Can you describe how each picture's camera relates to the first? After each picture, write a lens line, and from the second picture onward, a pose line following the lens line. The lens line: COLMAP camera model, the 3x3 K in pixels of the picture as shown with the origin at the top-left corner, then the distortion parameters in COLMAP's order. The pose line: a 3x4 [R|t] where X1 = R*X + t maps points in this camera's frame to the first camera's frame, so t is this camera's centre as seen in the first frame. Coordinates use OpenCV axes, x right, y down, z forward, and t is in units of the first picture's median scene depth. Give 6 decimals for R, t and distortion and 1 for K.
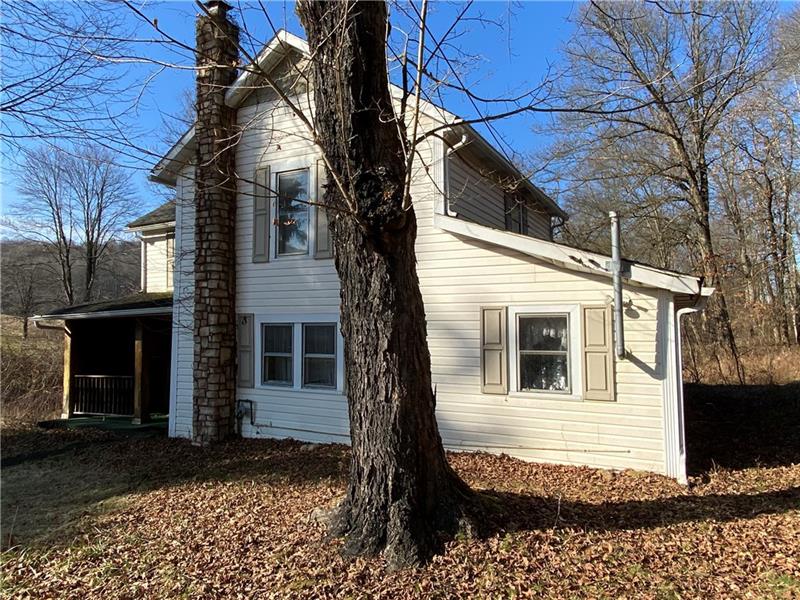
lens RADIAL K [[544.9, 0, 397.9], [0, 544.9, 298.4], [0, 0, 1]] dist [0.042067, -0.018538]
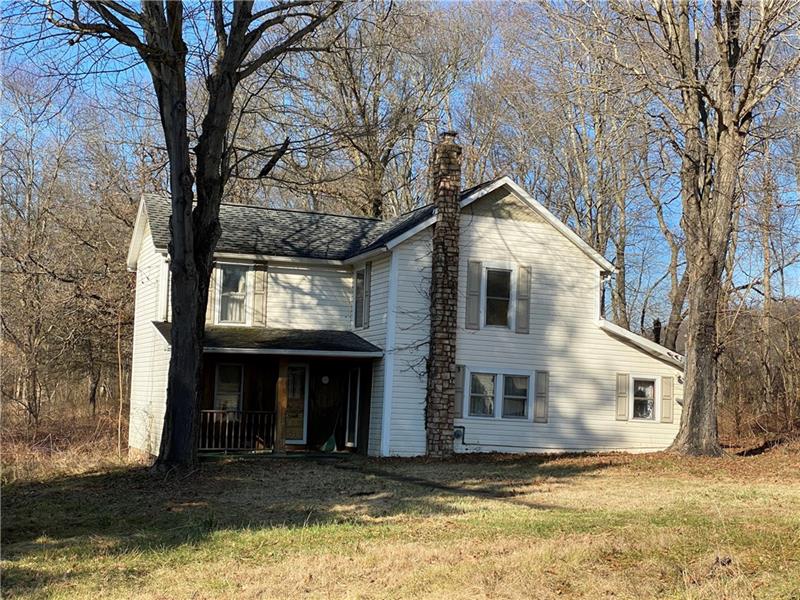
lens RADIAL K [[1208.8, 0, 399.7], [0, 1208.8, 296.3], [0, 0, 1]] dist [0.069368, 0.000000]
pose [[0.682027, 0.102484, 0.724110, -2.805392], [-0.087324, 0.994461, -0.058497, 0.051583], [-0.726094, -0.023336, 0.687199, -1.065131]]
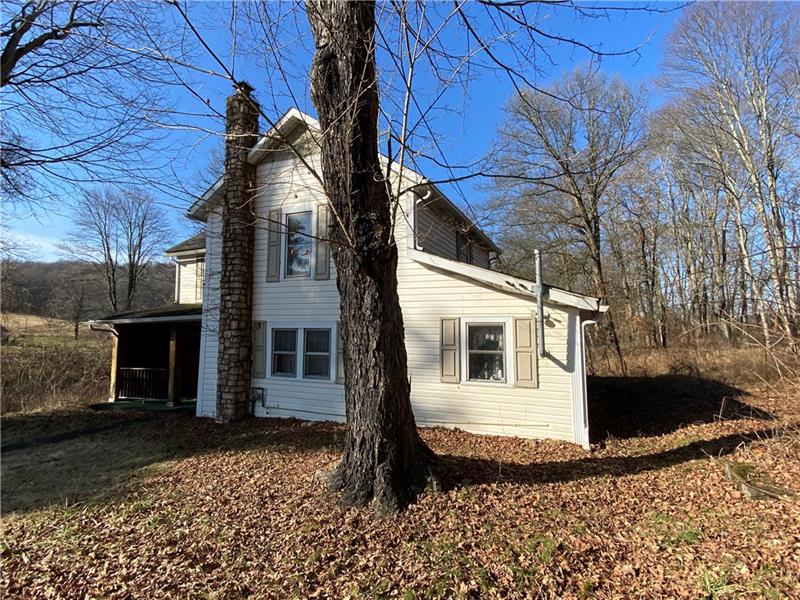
lens RADIAL K [[412.8, 0, 397.2], [0, 412.8, 299.4], [0, 0, 1]] dist [0.032108, -0.007587]
pose [[0.998124, 0.014377, 0.059505, -0.012114], [-0.012761, 0.999541, -0.027461, -0.000227], [-0.059873, 0.026650, 0.997850, -0.006821]]
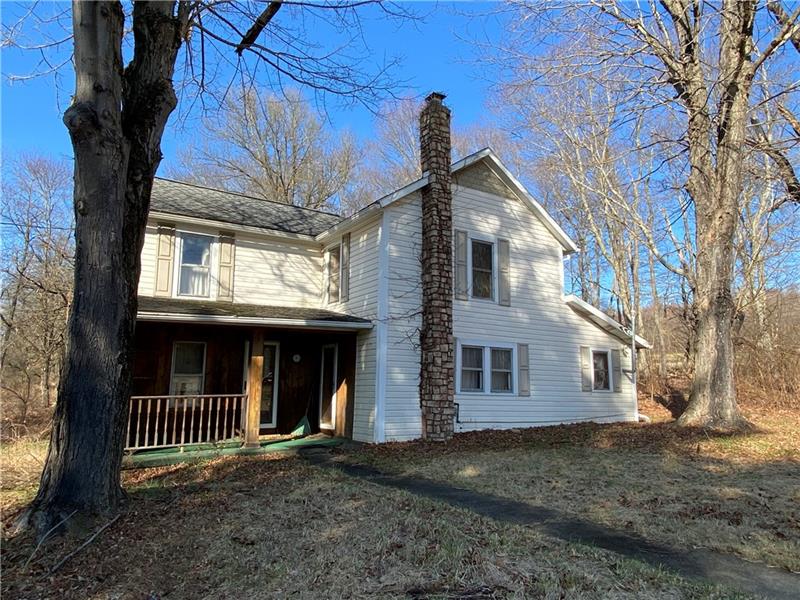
lens RADIAL K [[544.9, 0, 408.2], [0, 544.9, 297.8], [0, 0, 1]] dist [0.042067, -0.018538]
pose [[0.495126, 0.153306, 0.855188, -1.556359], [-0.062828, 0.988050, -0.140748, 0.134390], [-0.866546, 0.015958, 0.498842, 0.469657]]
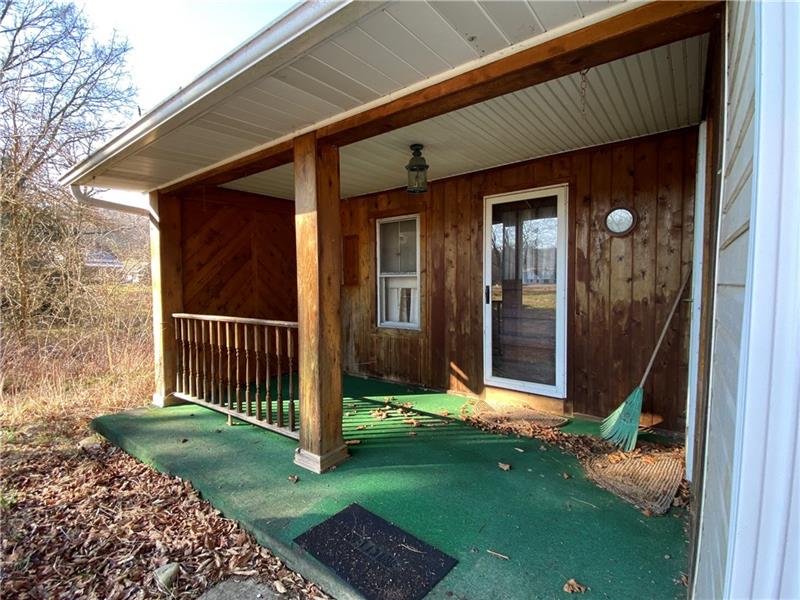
lens RADIAL K [[378.4, 0, 392.2], [0, 378.4, 299.0], [0, 0, 1]] dist [0.005369, 0.000194]
pose [[0.984220, 0.013764, -0.176414, -0.530925], [0.004434, 0.994739, 0.102348, 0.144658], [0.176894, -0.101515, 0.978981, 1.094244]]
